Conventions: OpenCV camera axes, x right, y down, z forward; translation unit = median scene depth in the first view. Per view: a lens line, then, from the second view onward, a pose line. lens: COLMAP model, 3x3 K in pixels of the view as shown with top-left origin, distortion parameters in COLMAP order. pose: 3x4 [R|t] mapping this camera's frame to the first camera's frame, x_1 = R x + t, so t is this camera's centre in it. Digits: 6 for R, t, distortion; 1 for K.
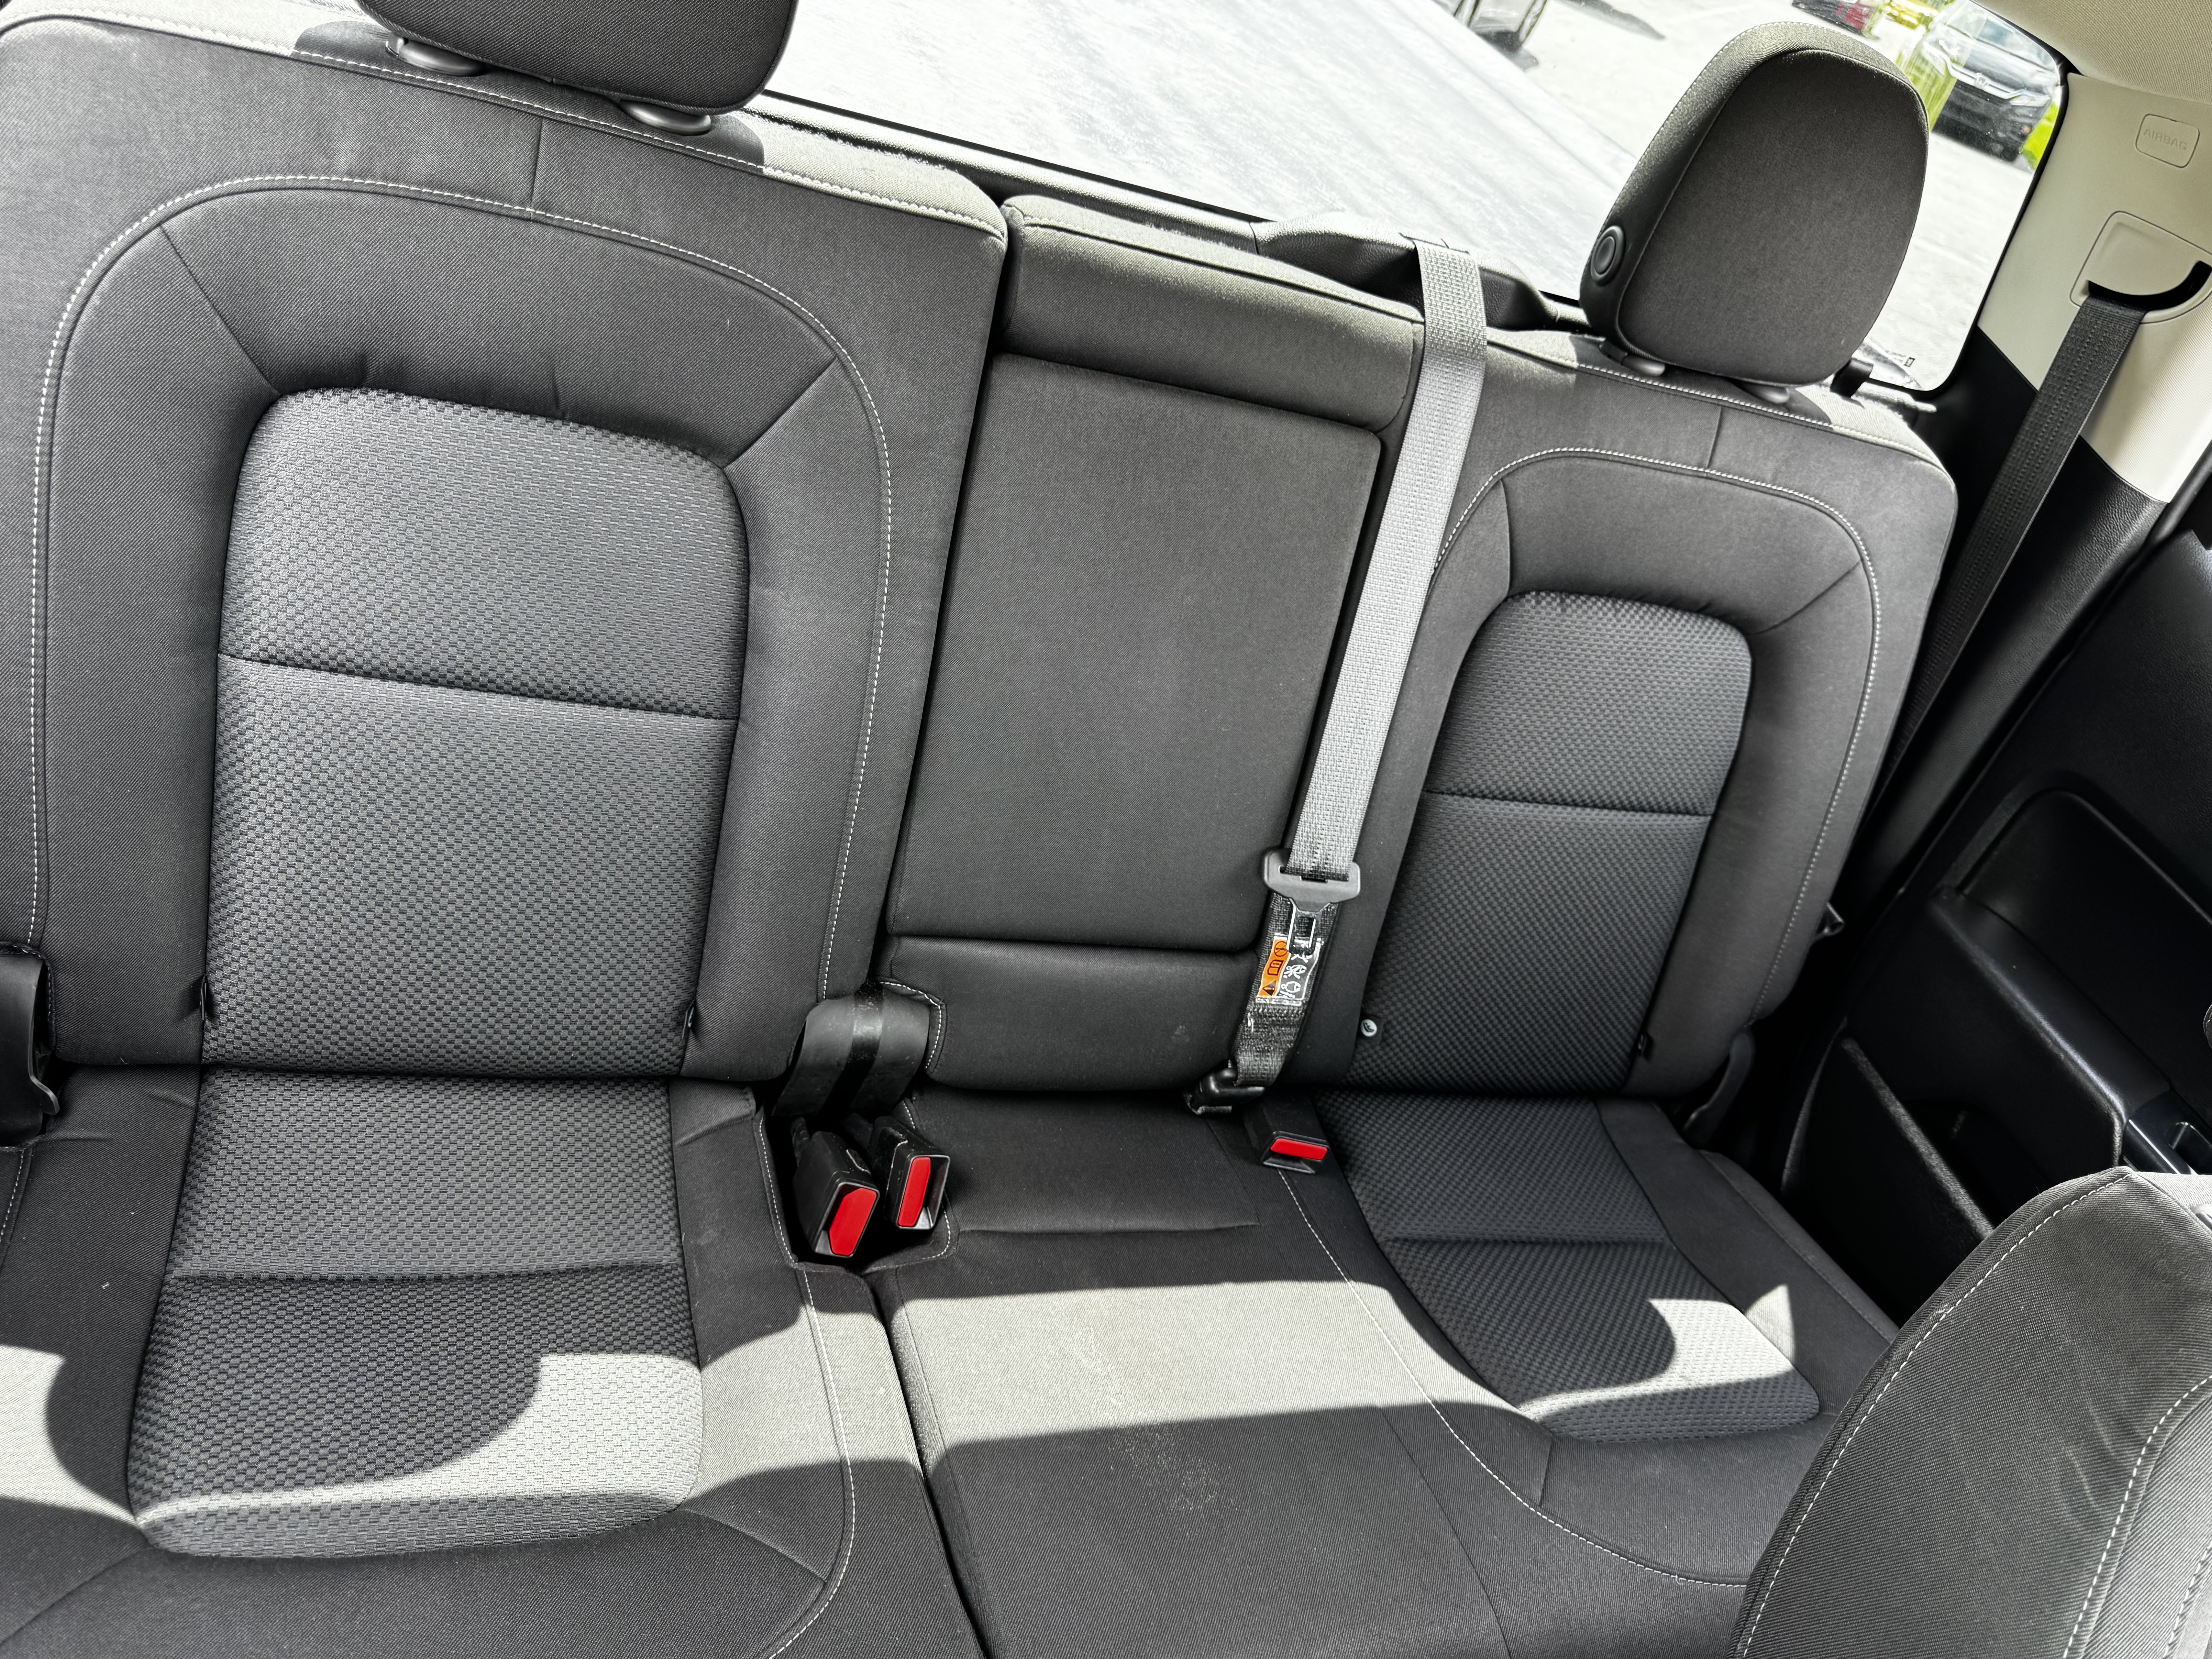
lens RADIAL K [[1584.1, 0, 1096.1], [0, 1584.1, 826.8], [0, 0, 1]] dist [0.091146, -0.161394]
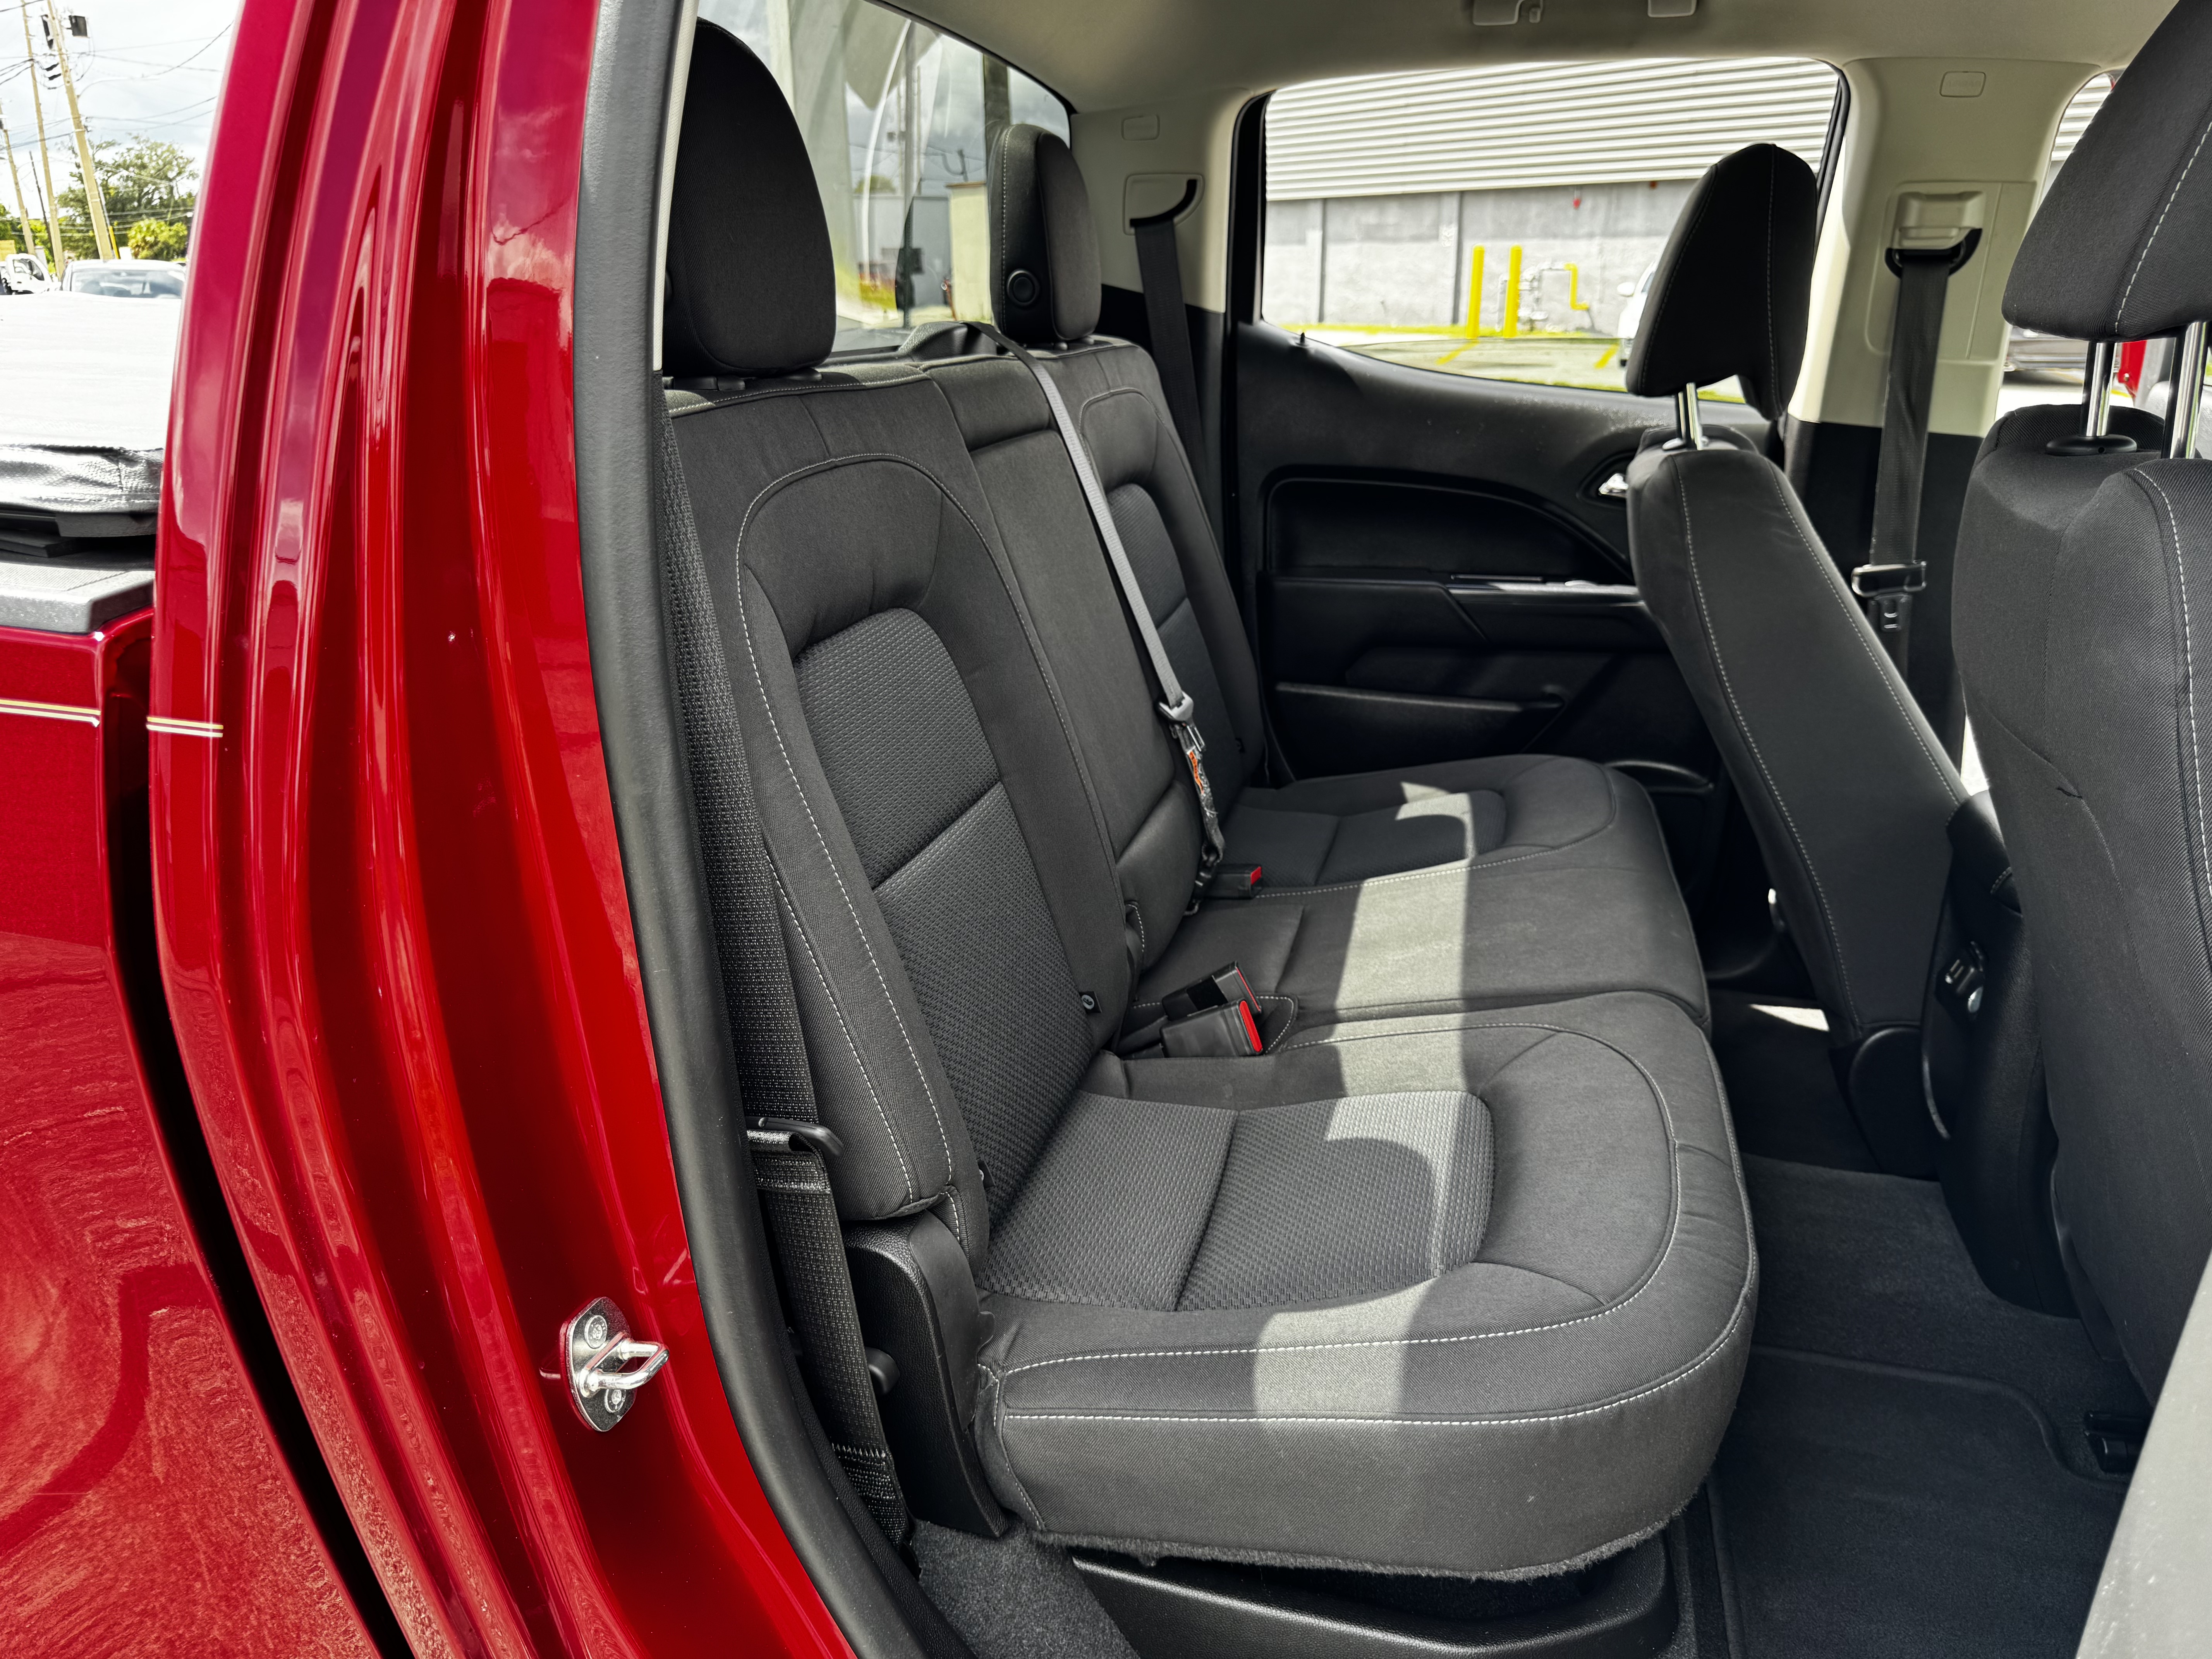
lens RADIAL K [[1563.6, 0, 1115.6], [0, 1563.6, 873.0], [0, 0, 1]] dist [0.028264, -0.025655]
pose [[0.460672, -0.583624, 0.668704, -0.939115], [0.652220, 0.733589, 0.190937, -0.166536], [-0.601989, 0.348182, 0.718595, 0.049184]]
